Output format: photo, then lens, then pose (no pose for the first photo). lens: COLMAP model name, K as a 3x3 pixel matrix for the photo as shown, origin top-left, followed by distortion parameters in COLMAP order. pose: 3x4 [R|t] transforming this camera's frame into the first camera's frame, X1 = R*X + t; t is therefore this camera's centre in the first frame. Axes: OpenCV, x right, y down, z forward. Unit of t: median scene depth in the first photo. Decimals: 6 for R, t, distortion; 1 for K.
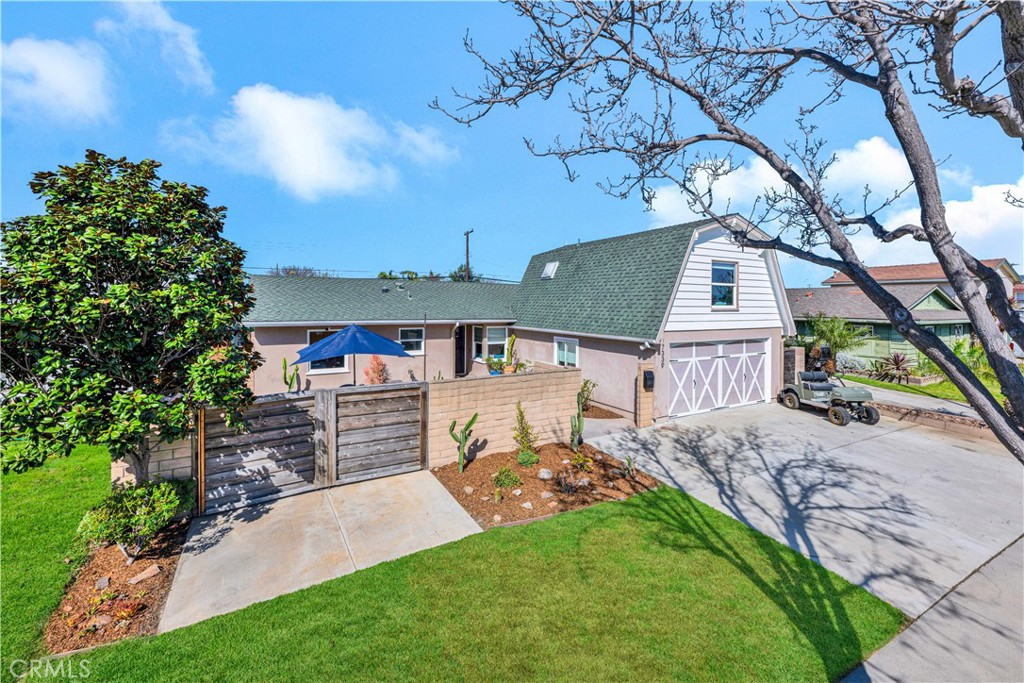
lens RADIAL K [[431.9, 0, 515.0], [0, 431.9, 302.2], [0, 0, 1]] dist [0.023054, 0.000422]
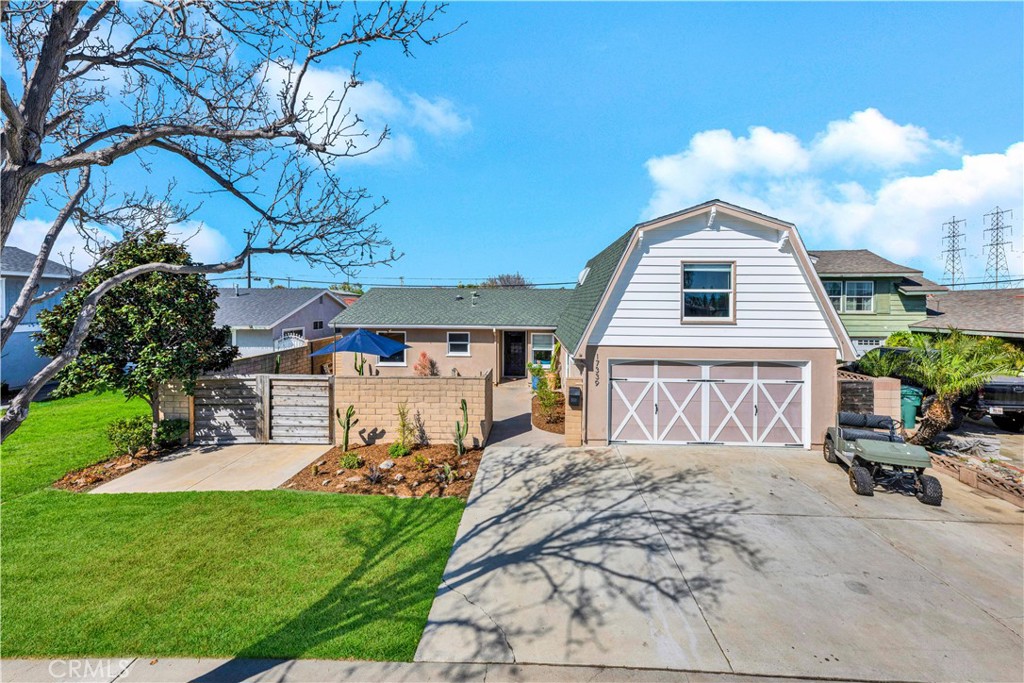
lens RADIAL K [[431.9, 0, 511.5], [0, 431.9, 323.5], [0, 0, 1]] dist [0.023054, 0.000422]
pose [[0.857033, 0.024092, -0.514698, 0.918147], [-0.001433, 0.999014, 0.044377, -0.025009], [0.515260, -0.037295, 0.856222, 0.206928]]
